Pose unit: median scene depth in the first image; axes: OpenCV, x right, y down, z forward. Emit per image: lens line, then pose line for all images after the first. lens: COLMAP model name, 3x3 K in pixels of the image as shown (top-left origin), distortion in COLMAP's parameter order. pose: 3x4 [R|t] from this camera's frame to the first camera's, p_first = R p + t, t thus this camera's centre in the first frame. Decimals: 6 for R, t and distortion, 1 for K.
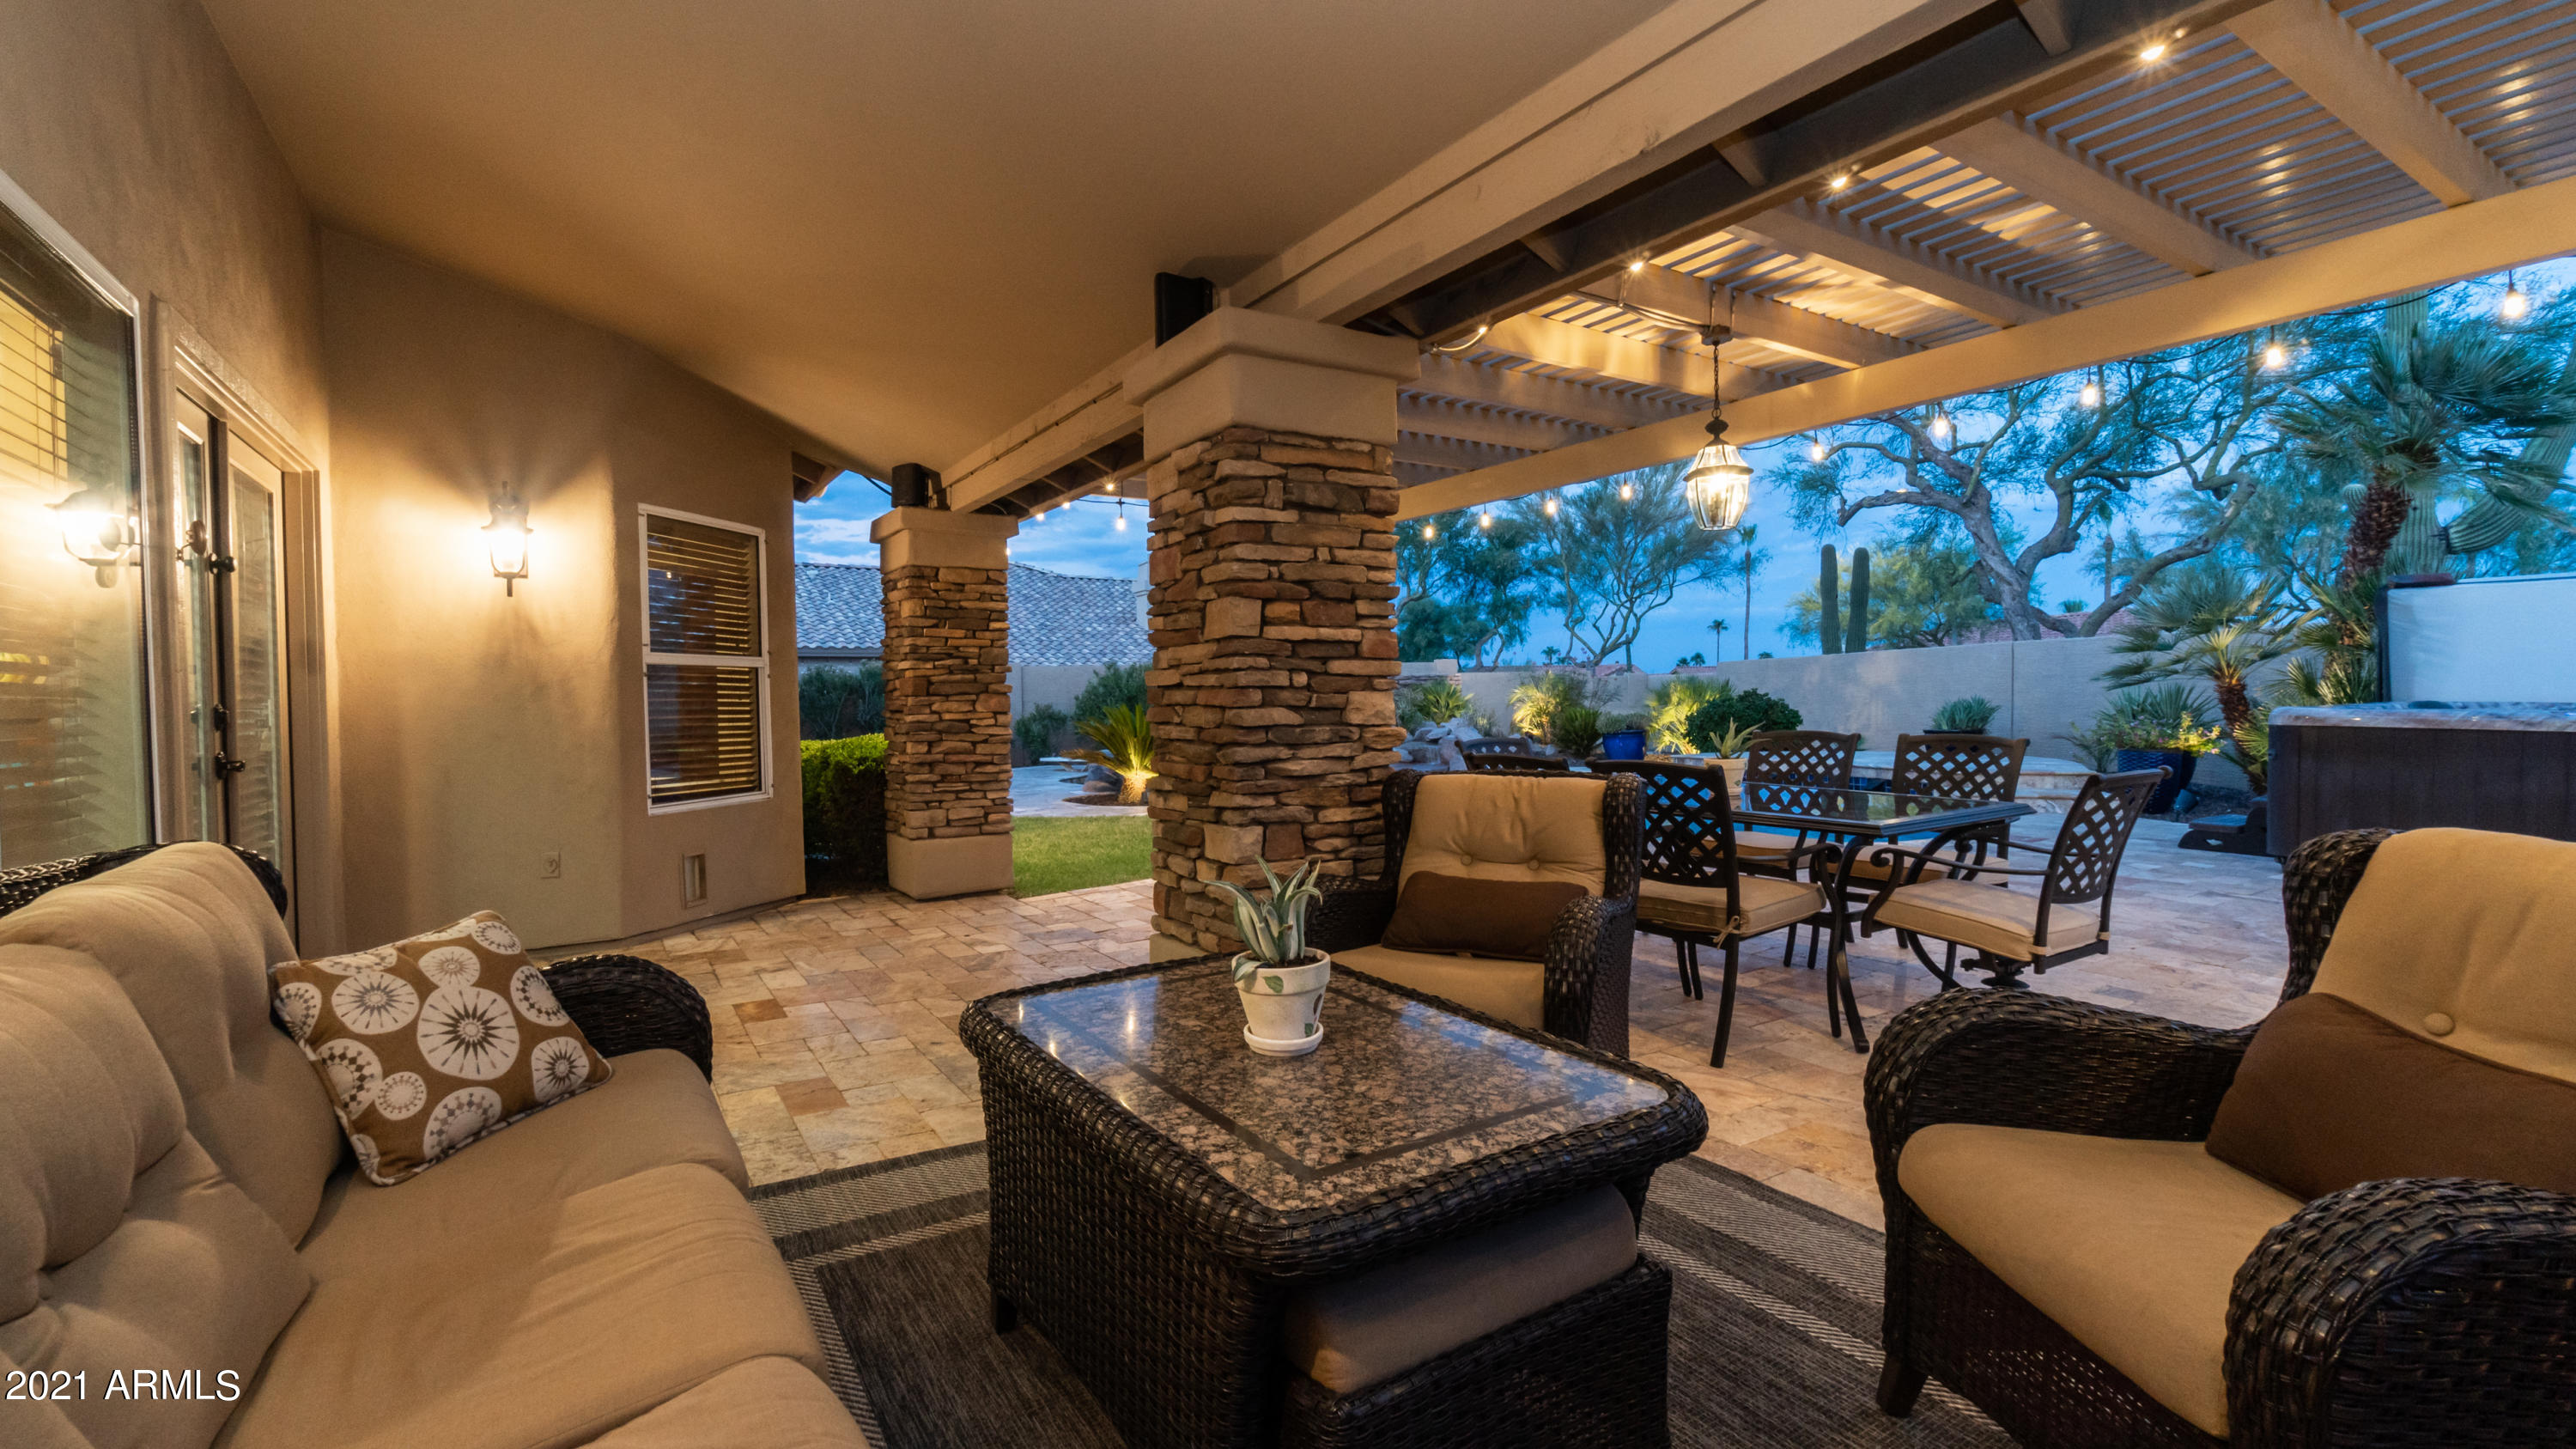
lens RADIAL K [[1094.6, 0, 1242.6], [0, 1094.6, 722.2], [0, 0, 1]] dist [-0.019799, 0.006788]
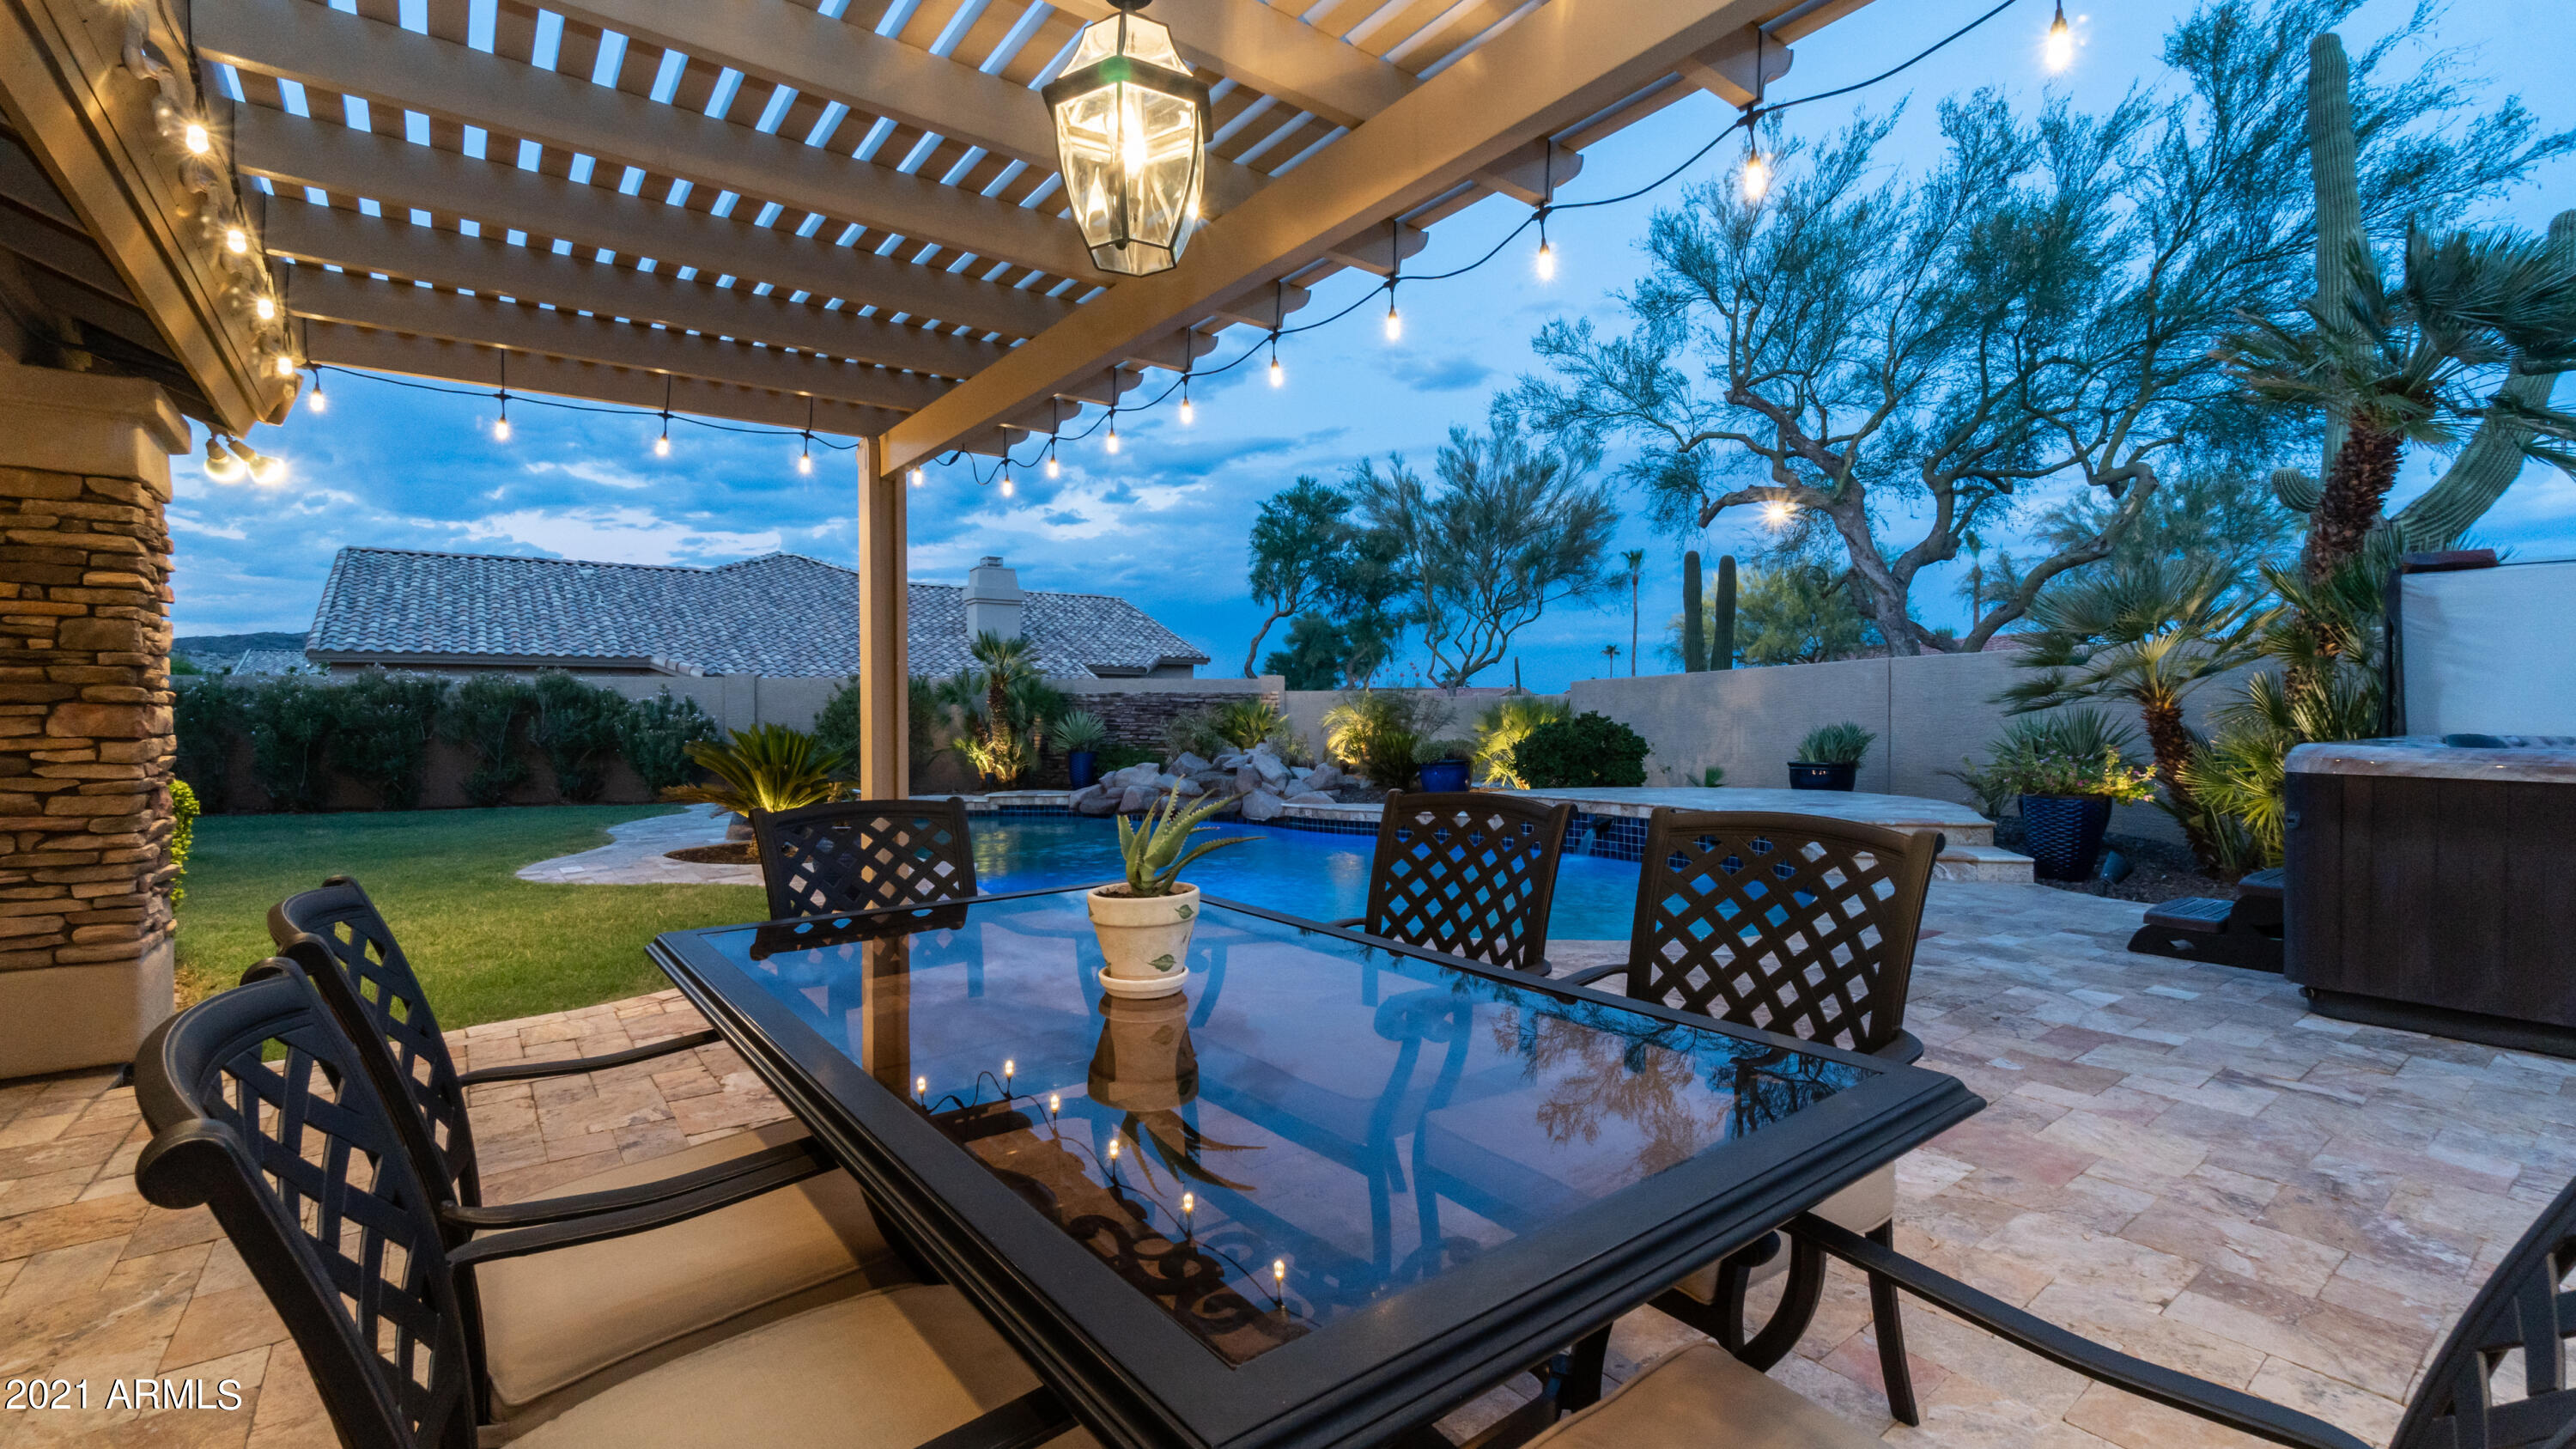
lens RADIAL K [[1094.6, 0, 1242.6], [0, 1094.6, 722.2], [0, 0, 1]] dist [-0.019799, 0.006788]
pose [[0.996624, 0.007920, 0.081719, 0.123083], [-0.006376, 0.999797, -0.019136, -0.004302], [-0.081854, 0.018550, 0.996472, 0.175656]]
